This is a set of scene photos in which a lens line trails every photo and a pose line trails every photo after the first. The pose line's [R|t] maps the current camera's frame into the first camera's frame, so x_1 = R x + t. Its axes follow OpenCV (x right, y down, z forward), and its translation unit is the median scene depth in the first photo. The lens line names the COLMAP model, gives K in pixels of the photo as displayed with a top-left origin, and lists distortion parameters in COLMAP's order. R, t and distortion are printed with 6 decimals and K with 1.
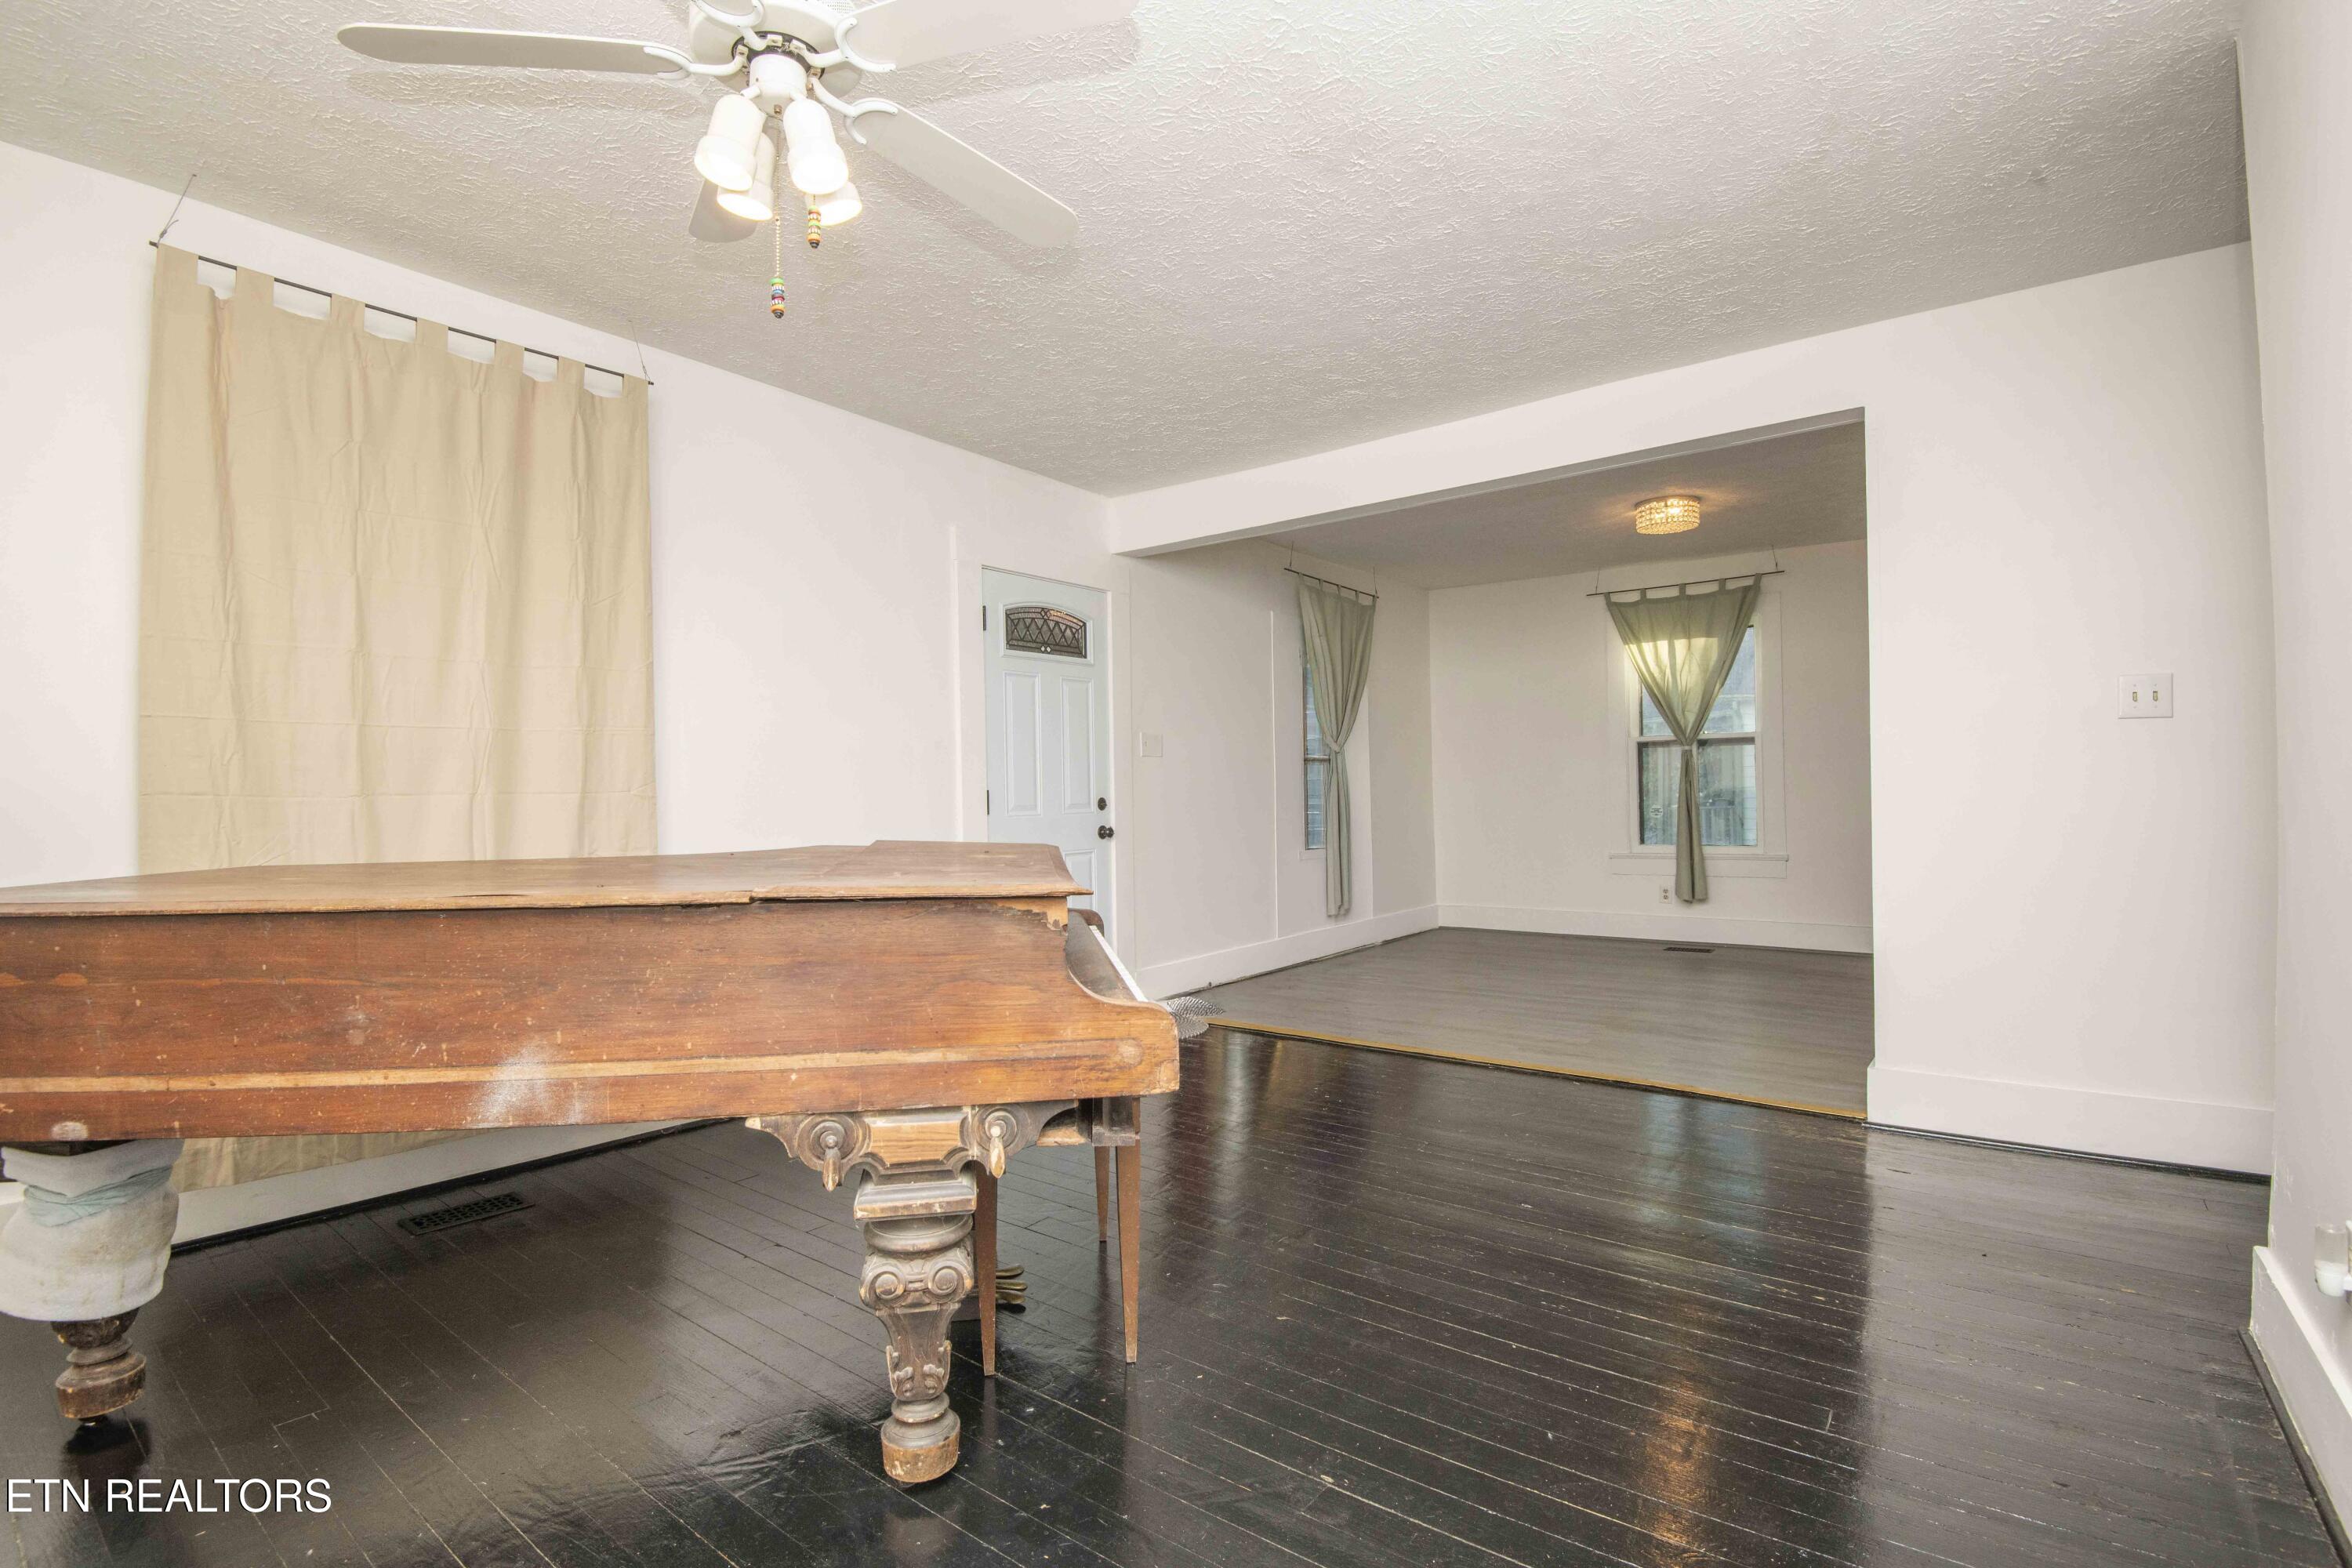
lens RADIAL K [[1082.4, 0, 1174.1], [0, 1082.4, 782.7], [0, 0, 1]] dist [-0.030770, -0.004392]
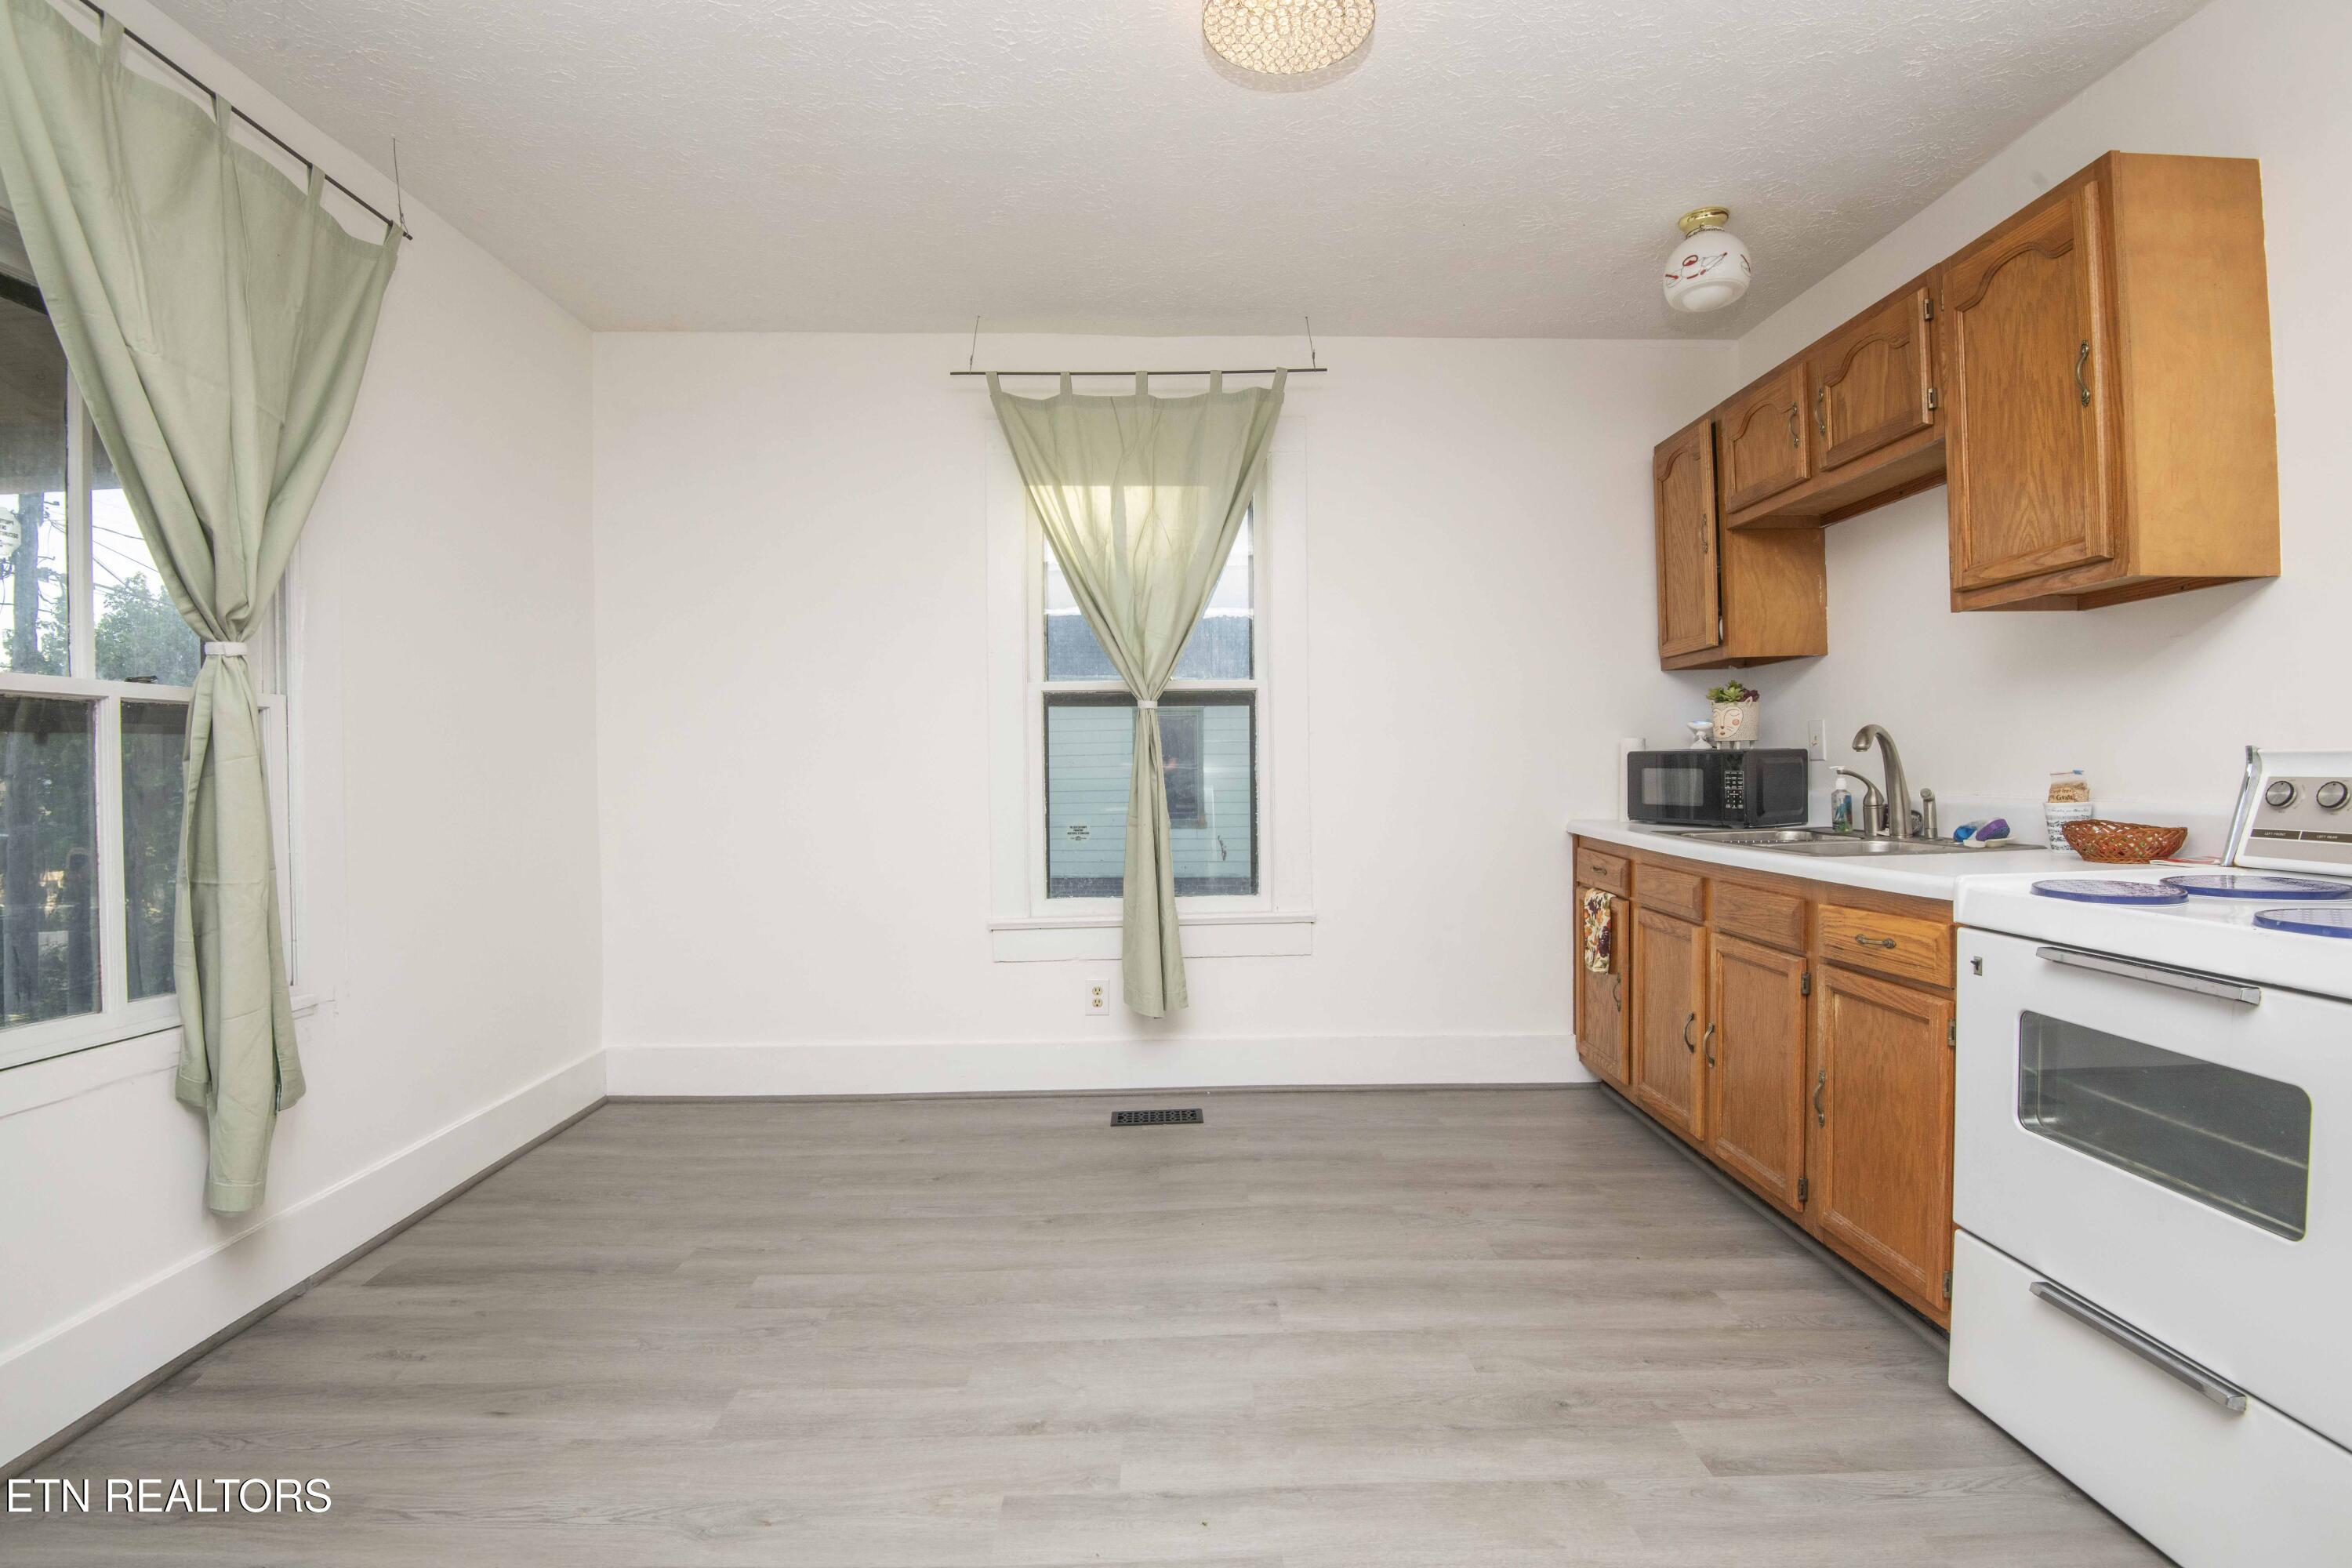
lens RADIAL K [[1082.4, 0, 1181.9], [0, 1082.4, 778.5], [0, 0, 1]] dist [-0.030770, -0.004392]
pose [[0.774662, 0.003445, 0.632366, 0.173654], [-0.007772, 0.999961, 0.004074, -0.000342], [-0.632328, -0.008071, 0.774659, 0.599031]]
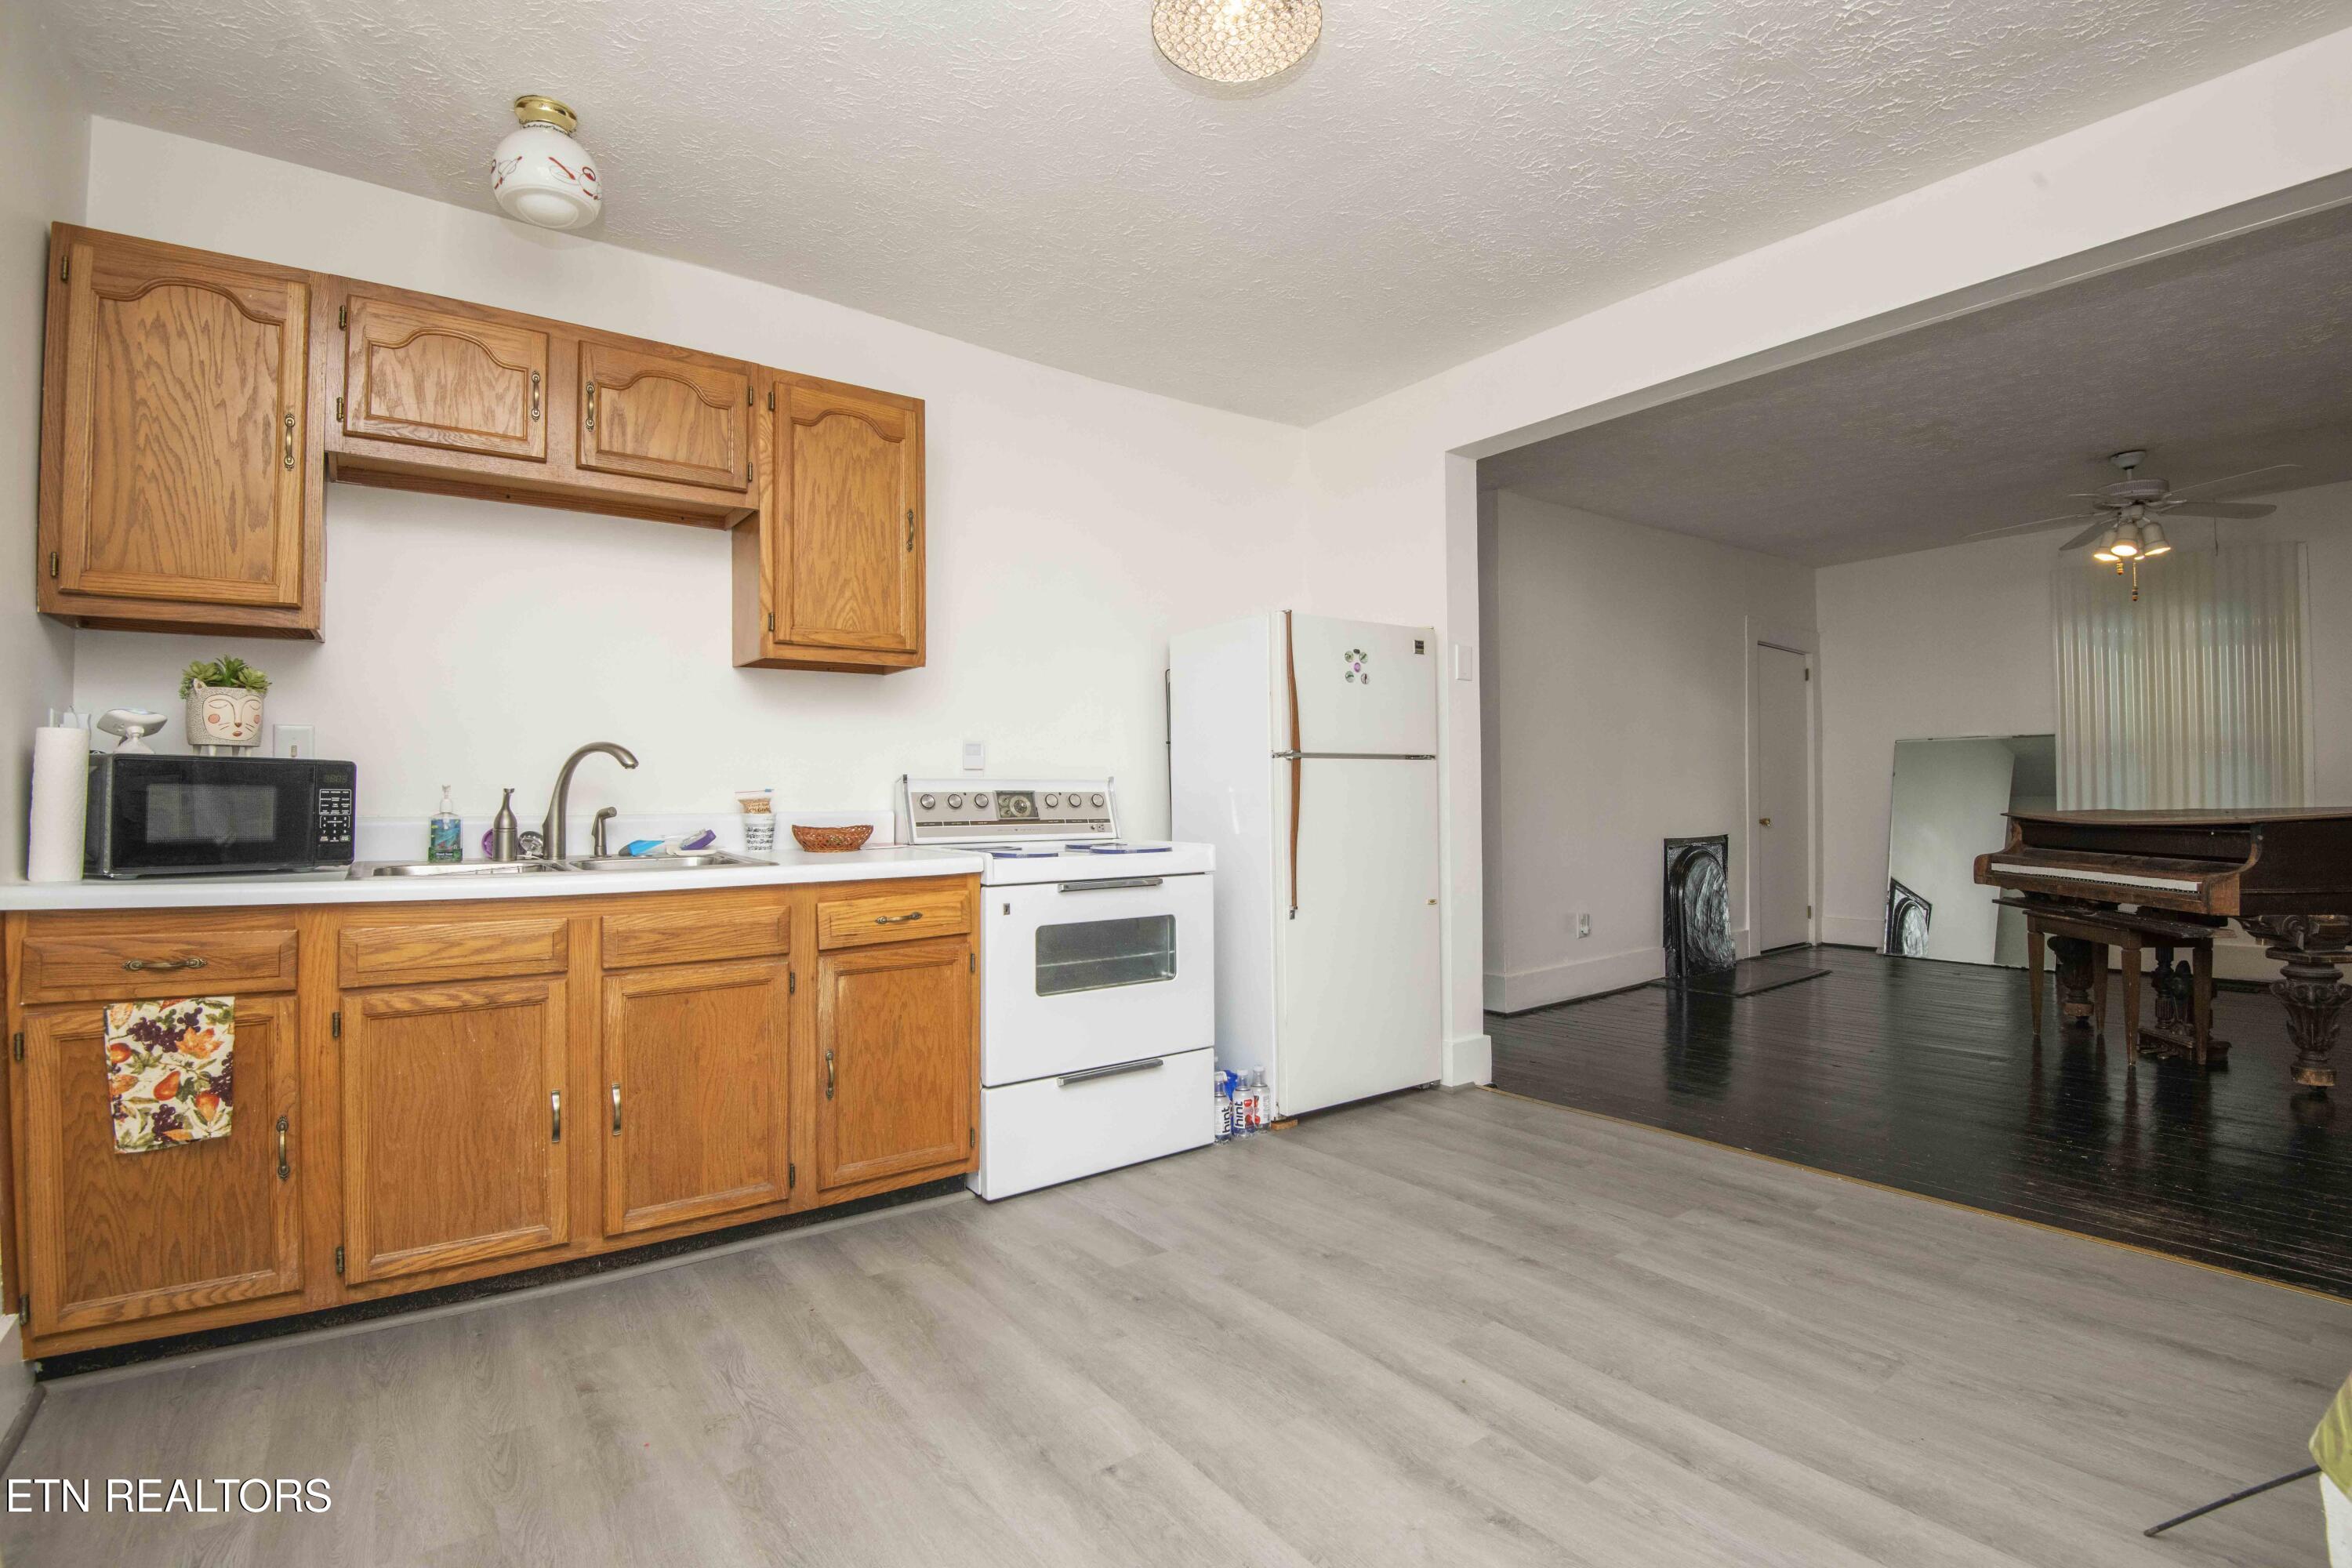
lens RADIAL K [[1082.4, 0, 1188.6], [0, 1082.4, 775.2], [0, 0, 1]] dist [-0.030770, -0.004392]
pose [[-0.965580, 0.028040, 0.258591, 0.344006], [0.021066, 0.999337, -0.029700, 0.009317], [-0.259253, -0.023230, -0.965530, 1.162358]]
